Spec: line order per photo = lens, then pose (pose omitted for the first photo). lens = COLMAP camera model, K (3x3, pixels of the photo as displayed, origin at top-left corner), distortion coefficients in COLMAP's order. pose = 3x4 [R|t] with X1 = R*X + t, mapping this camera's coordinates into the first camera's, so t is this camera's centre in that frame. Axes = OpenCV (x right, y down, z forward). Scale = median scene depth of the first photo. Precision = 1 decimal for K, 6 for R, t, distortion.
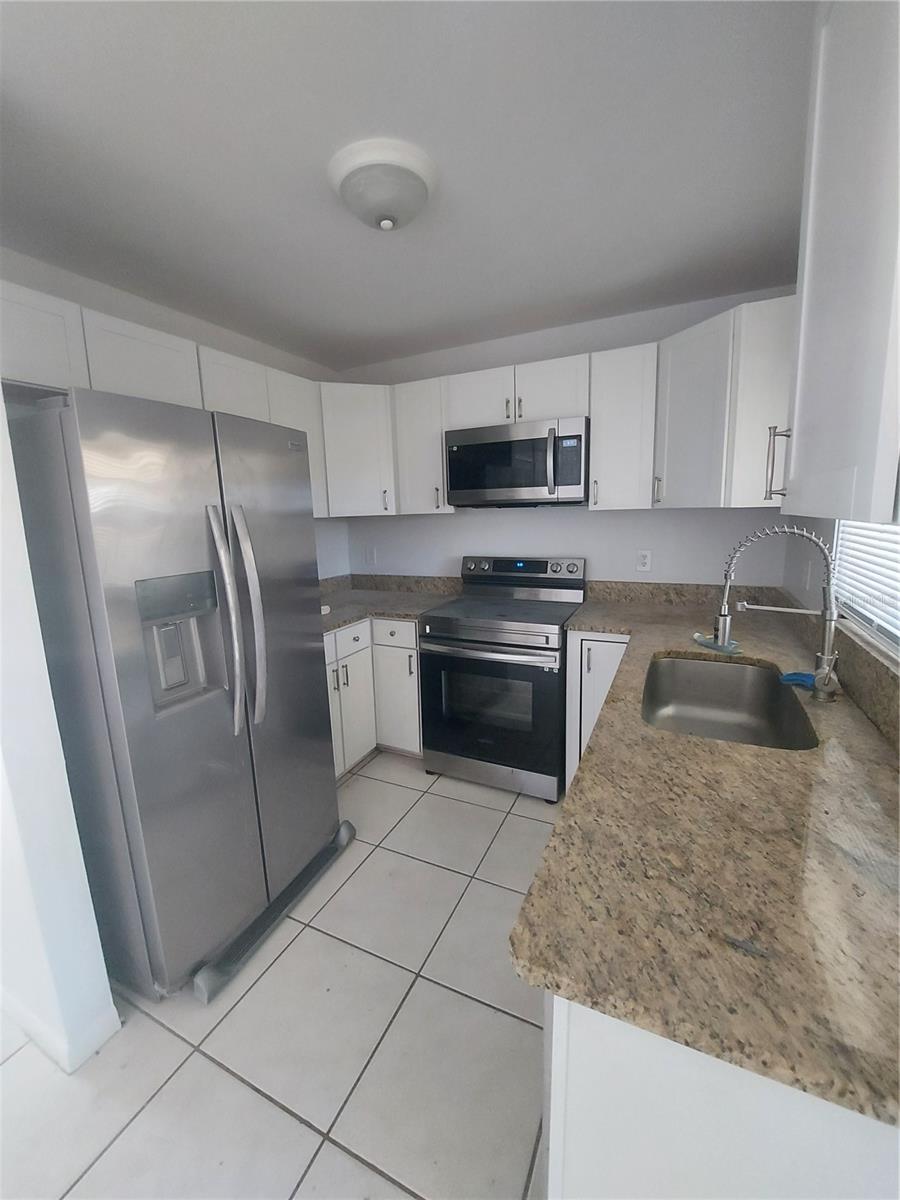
lens RADIAL K [[481.1, 0, 441.8], [0, 481.1, 587.2], [0, 0, 1]] dist [-0.010384, -0.003214]
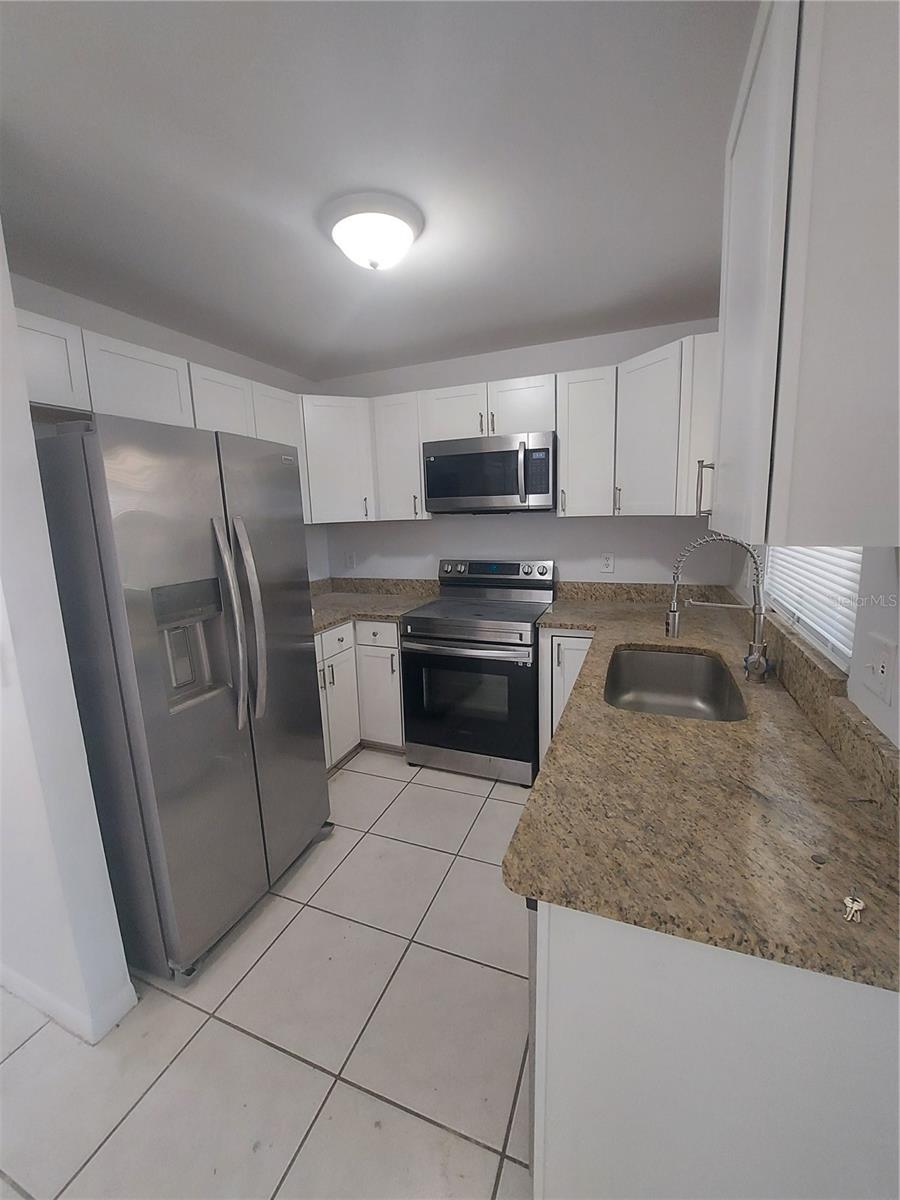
lens RADIAL K [[481.1, 0, 441.8], [0, 481.1, 587.2], [0, 0, 1]] dist [-0.010384, -0.003214]
pose [[0.998035, -0.013283, 0.061240, -0.035430], [0.013417, 0.999908, -0.001787, -0.004104], [-0.061210, 0.002605, 0.998121, -0.109360]]
